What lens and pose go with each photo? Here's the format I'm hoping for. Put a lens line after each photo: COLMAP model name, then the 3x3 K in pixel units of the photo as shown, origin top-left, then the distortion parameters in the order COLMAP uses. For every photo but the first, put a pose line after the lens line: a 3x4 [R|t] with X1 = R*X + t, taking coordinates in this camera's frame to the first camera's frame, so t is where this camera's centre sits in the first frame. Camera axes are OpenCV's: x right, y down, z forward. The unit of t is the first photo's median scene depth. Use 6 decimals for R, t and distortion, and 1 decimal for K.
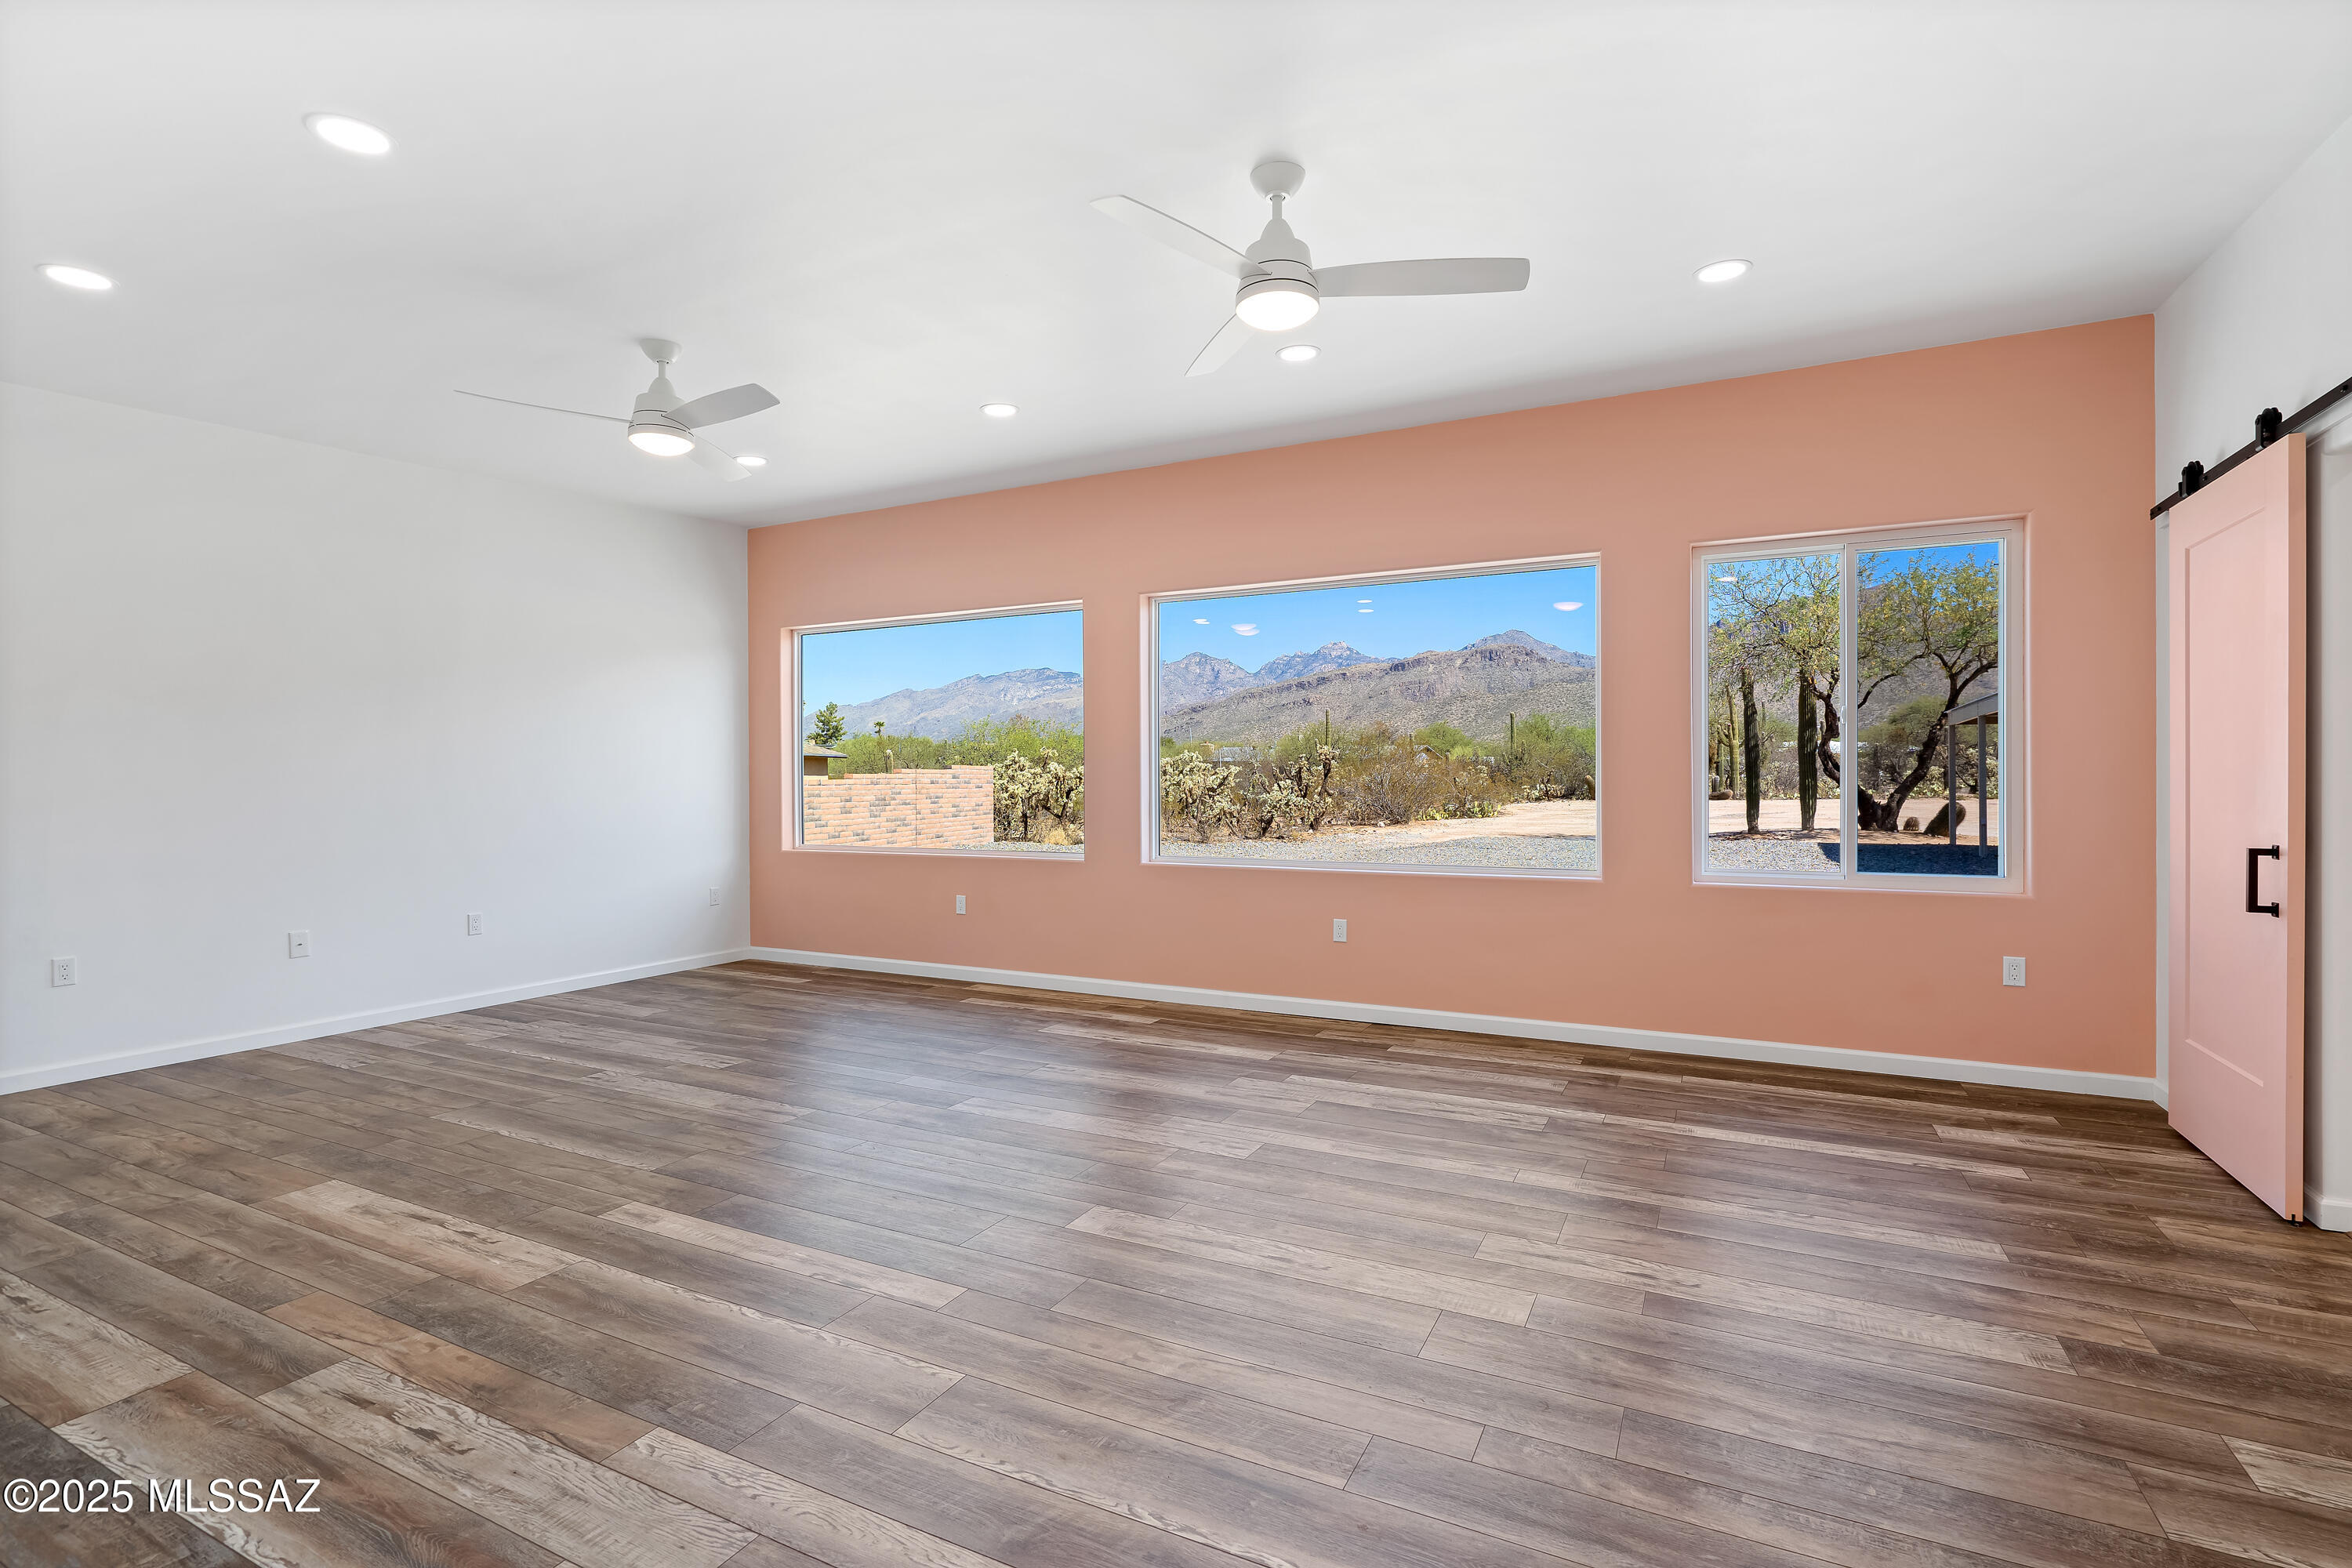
lens RADIAL K [[1094.2, 0, 1195.2], [0, 1094.2, 773.6], [0, 0, 1]] dist [-0.006971, 0.002626]
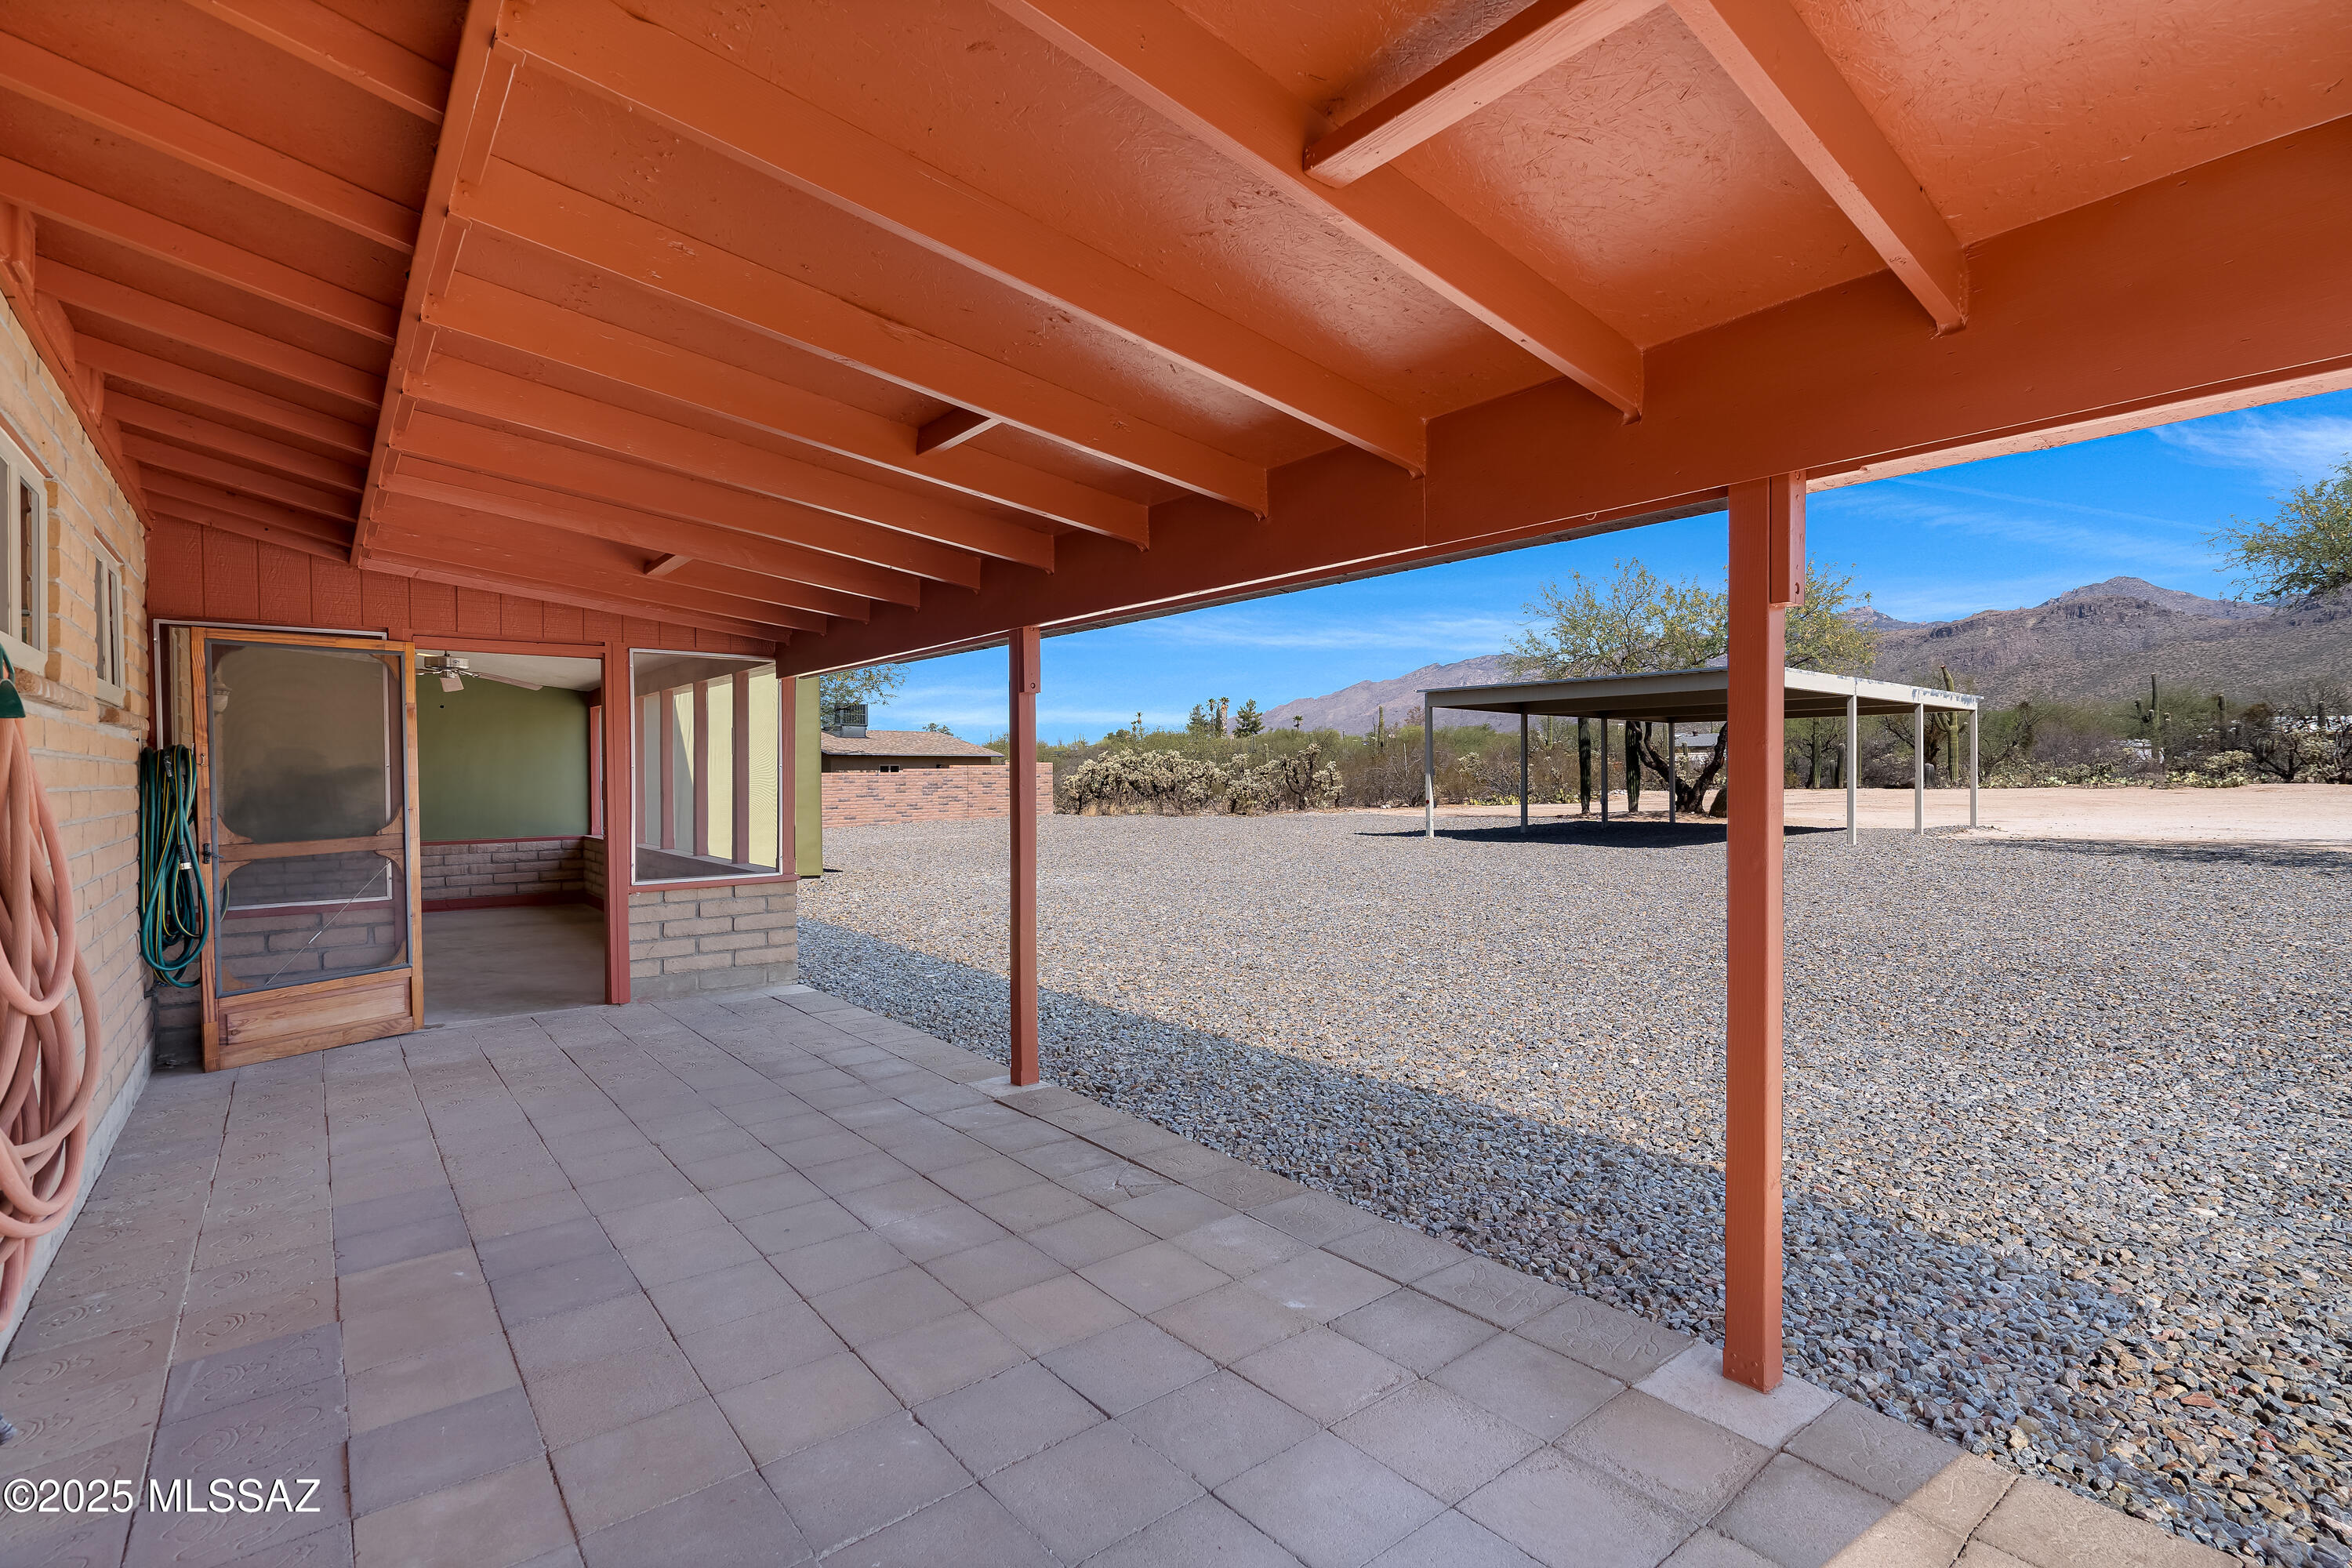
lens RADIAL K [[1094.2, 0, 1178.3], [0, 1094.2, 780.0], [0, 0, 1]] dist [-0.006971, 0.002626]
pose [[0.908920, 0.000077, -0.416971, 3.212836], [0.006295, 0.999883, 0.013908, -0.010518], [0.416924, -0.015266, 0.908813, -1.327110]]
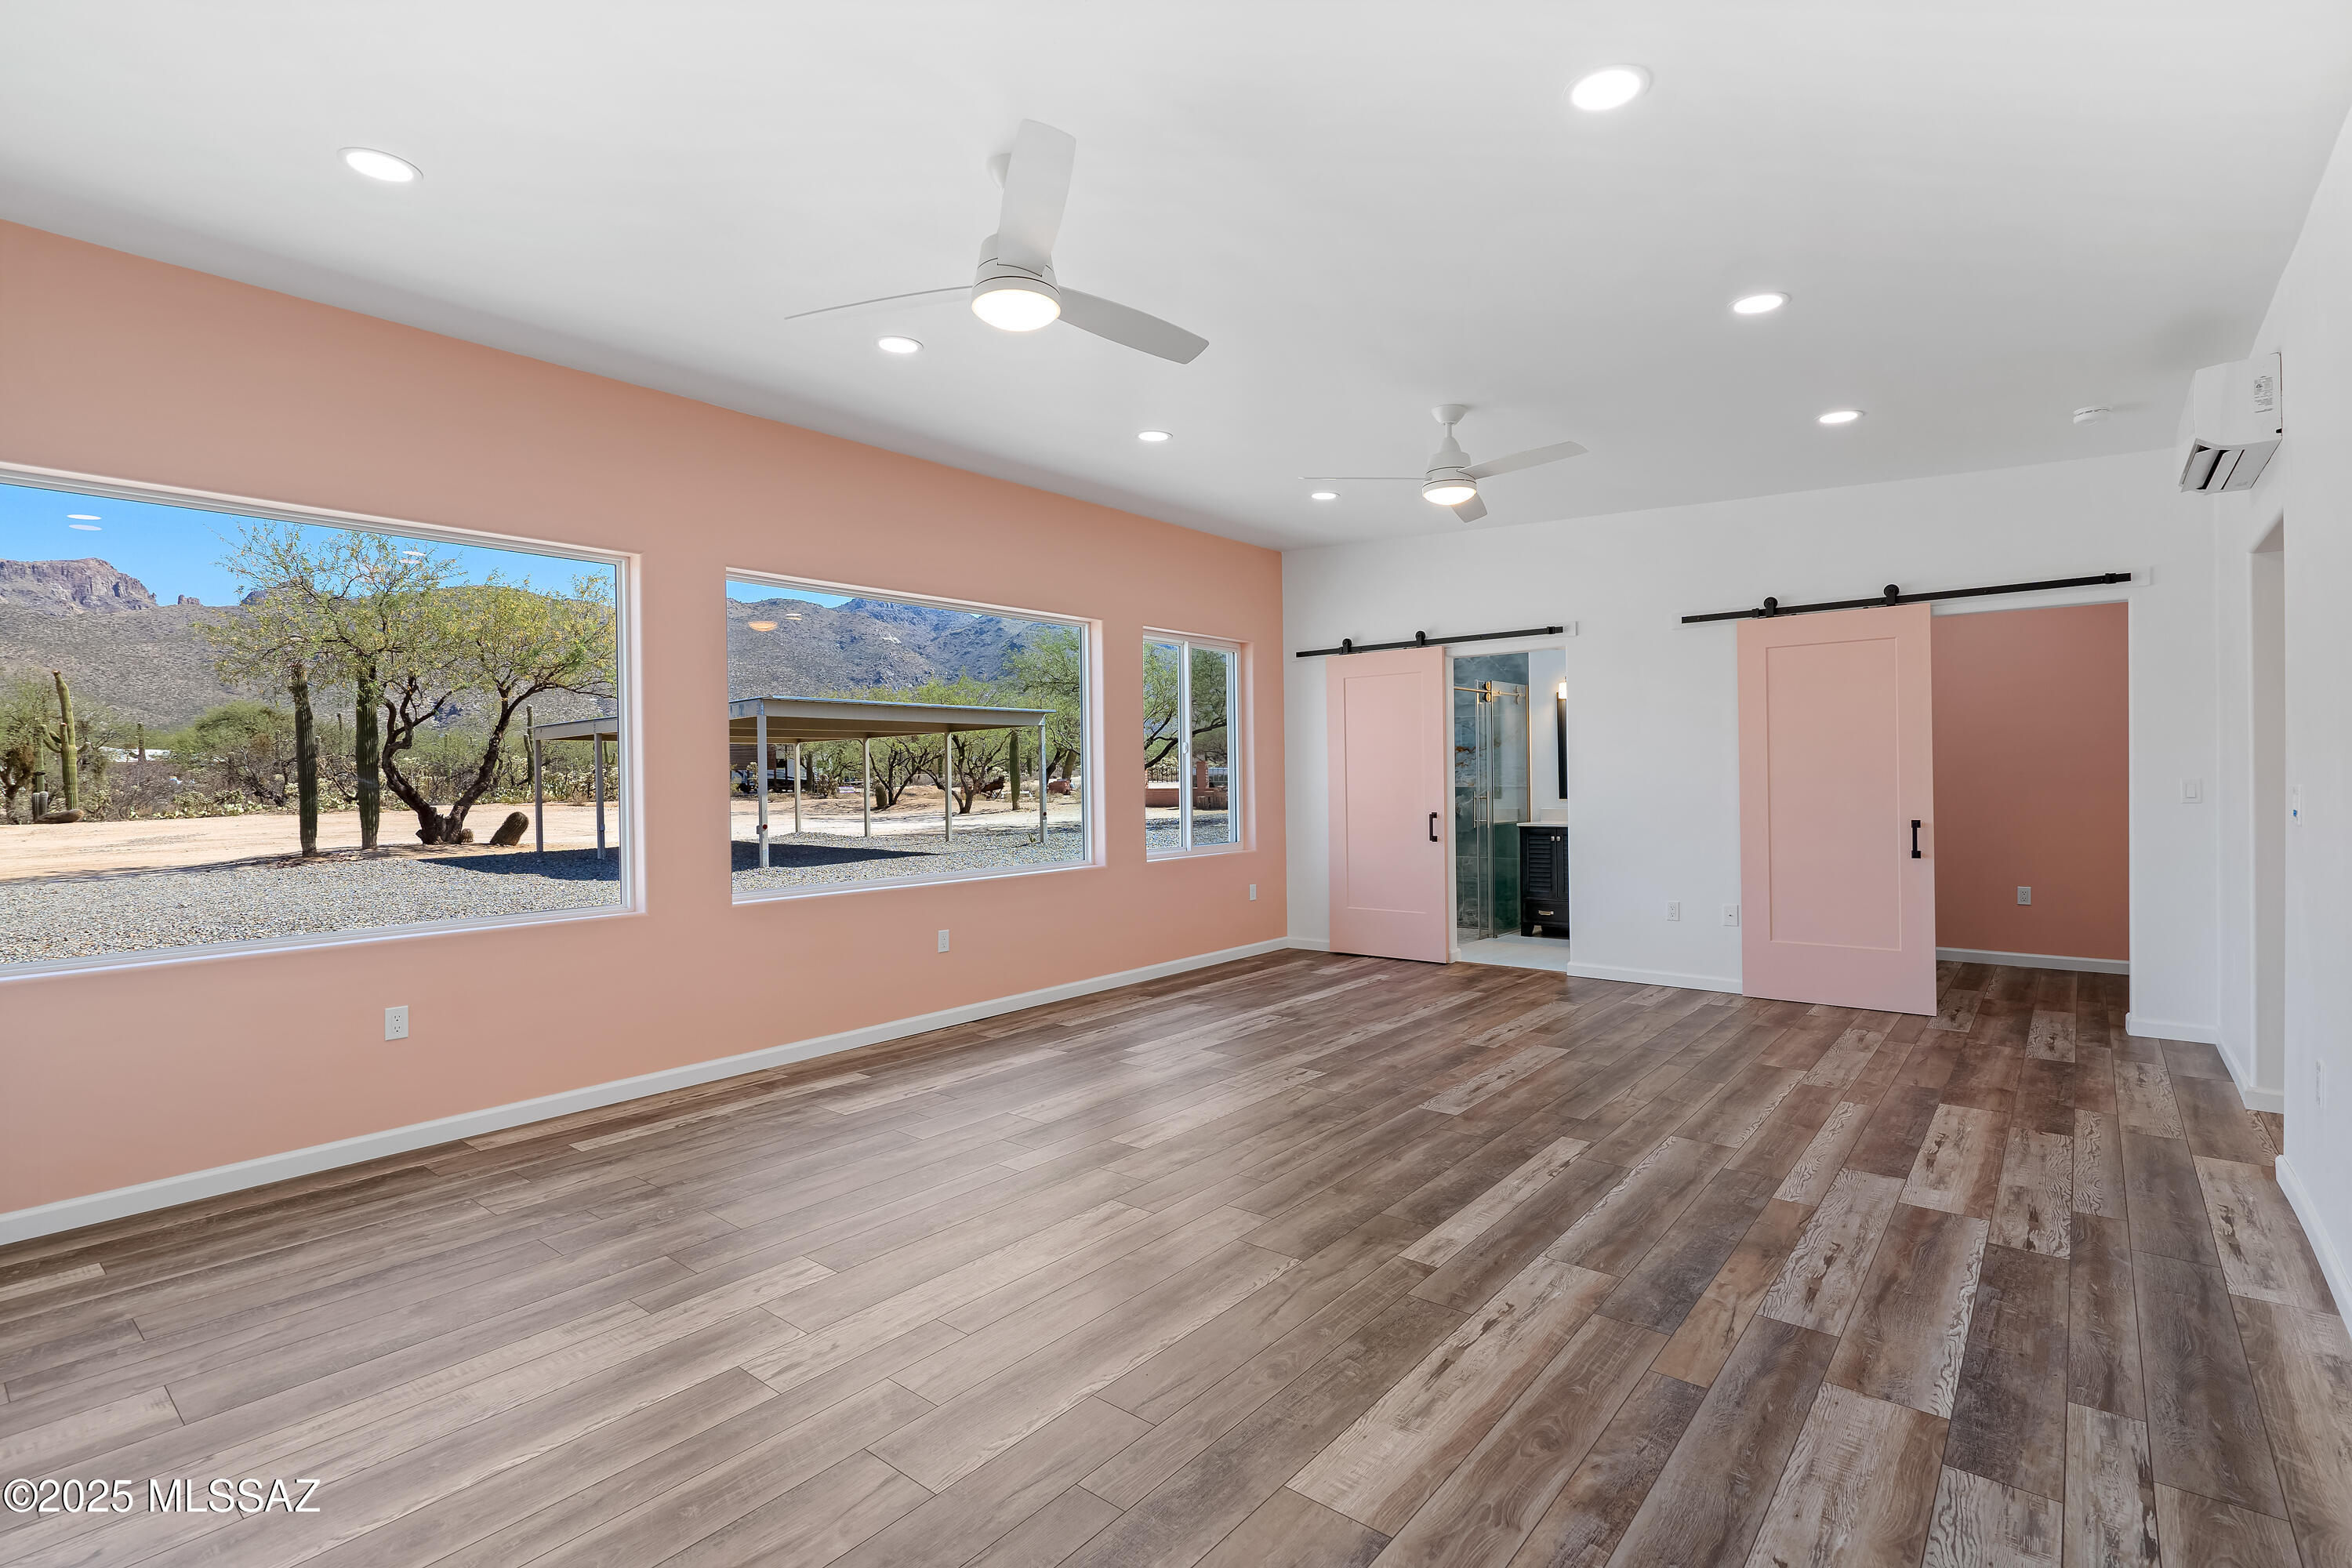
lens RADIAL K [[1094.2, 0, 1182.1], [0, 1094.2, 783.9], [0, 0, 1]] dist [-0.006971, 0.002626]
pose [[0.215295, -0.007465, 0.976521, -1.015633], [0.007728, 0.999952, 0.005941, -0.012478], [-0.976519, 0.006267, 0.215342, 0.678027]]
